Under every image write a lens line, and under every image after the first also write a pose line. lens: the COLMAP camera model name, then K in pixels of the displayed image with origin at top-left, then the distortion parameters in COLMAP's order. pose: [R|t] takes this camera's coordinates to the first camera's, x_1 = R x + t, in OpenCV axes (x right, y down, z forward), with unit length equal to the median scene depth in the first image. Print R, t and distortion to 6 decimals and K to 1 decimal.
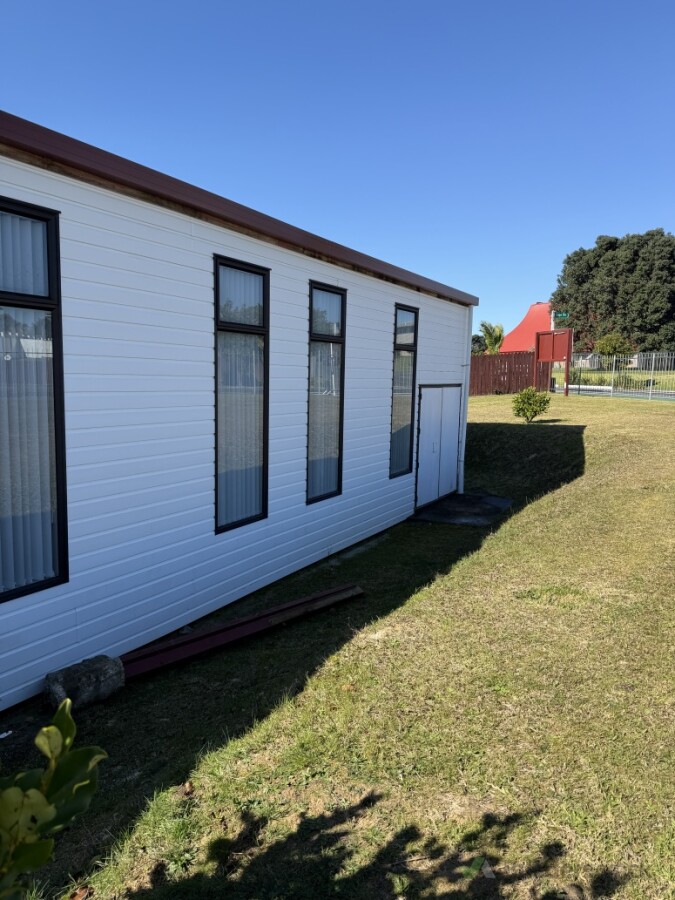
lens RADIAL K [[629.2, 0, 331.5], [0, 629.2, 451.4], [0, 0, 1]] dist [0.147044, -0.267407]
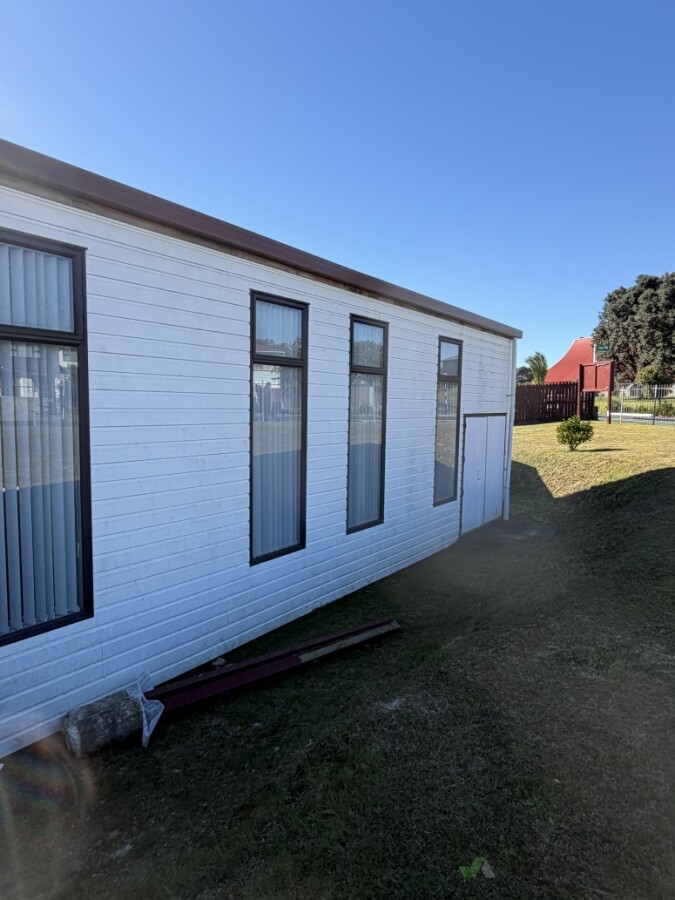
lens RADIAL K [[552.8, 0, 339.8], [0, 552.8, 454.5], [0, 0, 1]] dist [0.001007, 0.001158]
pose [[0.995015, 0.003906, -0.099649, 0.037451], [-0.006688, 0.999597, -0.027596, -0.018553], [0.099501, 0.028125, 0.994640, 0.117872]]
